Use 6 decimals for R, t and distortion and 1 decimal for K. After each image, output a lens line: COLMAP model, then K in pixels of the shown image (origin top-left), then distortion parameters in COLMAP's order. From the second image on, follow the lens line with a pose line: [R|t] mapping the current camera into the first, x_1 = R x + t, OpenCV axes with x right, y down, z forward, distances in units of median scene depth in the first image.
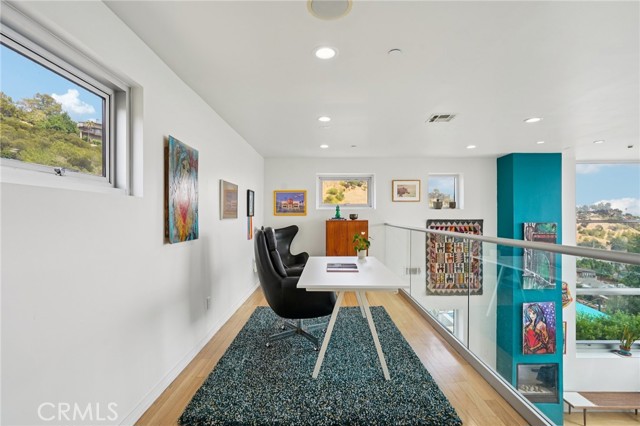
lens RADIAL K [[299.9, 0, 328.8], [0, 299.9, 216.4], [0, 0, 1]] dist [-0.034909, 0.015438]
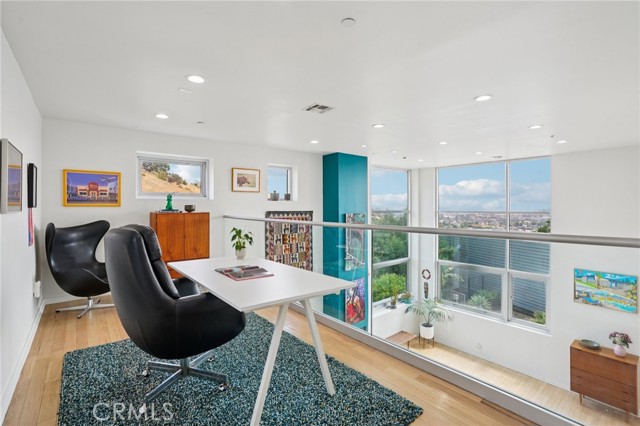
lens RADIAL K [[299.9, 0, 317.5], [0, 299.9, 210.4], [0, 0, 1]] dist [-0.034909, 0.015438]
pose [[0.781276, -0.003648, 0.624176, -0.150212], [-0.000600, 0.999978, 0.006597, 0.001063], [-0.624186, -0.005529, 0.781256, 0.138163]]
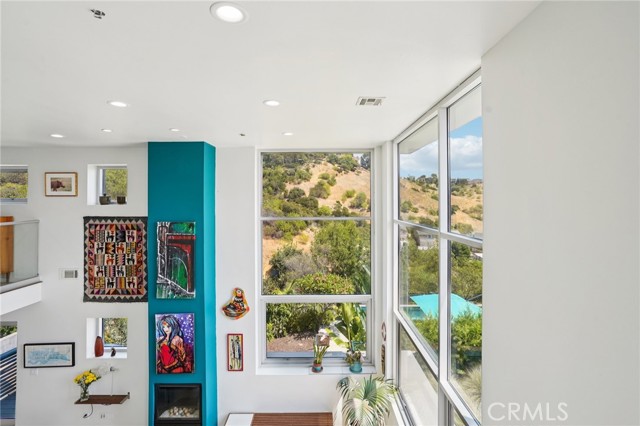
lens RADIAL K [[299.9, 0, 328.8], [0, 299.9, 198.6], [0, 0, 1]] dist [-0.034909, 0.015438]
pose [[0.999986, 0.002036, 0.004801, 1.067586], [-0.001997, 0.999966, -0.008041, -0.037629], [-0.004818, 0.008031, 0.999956, 0.115423]]
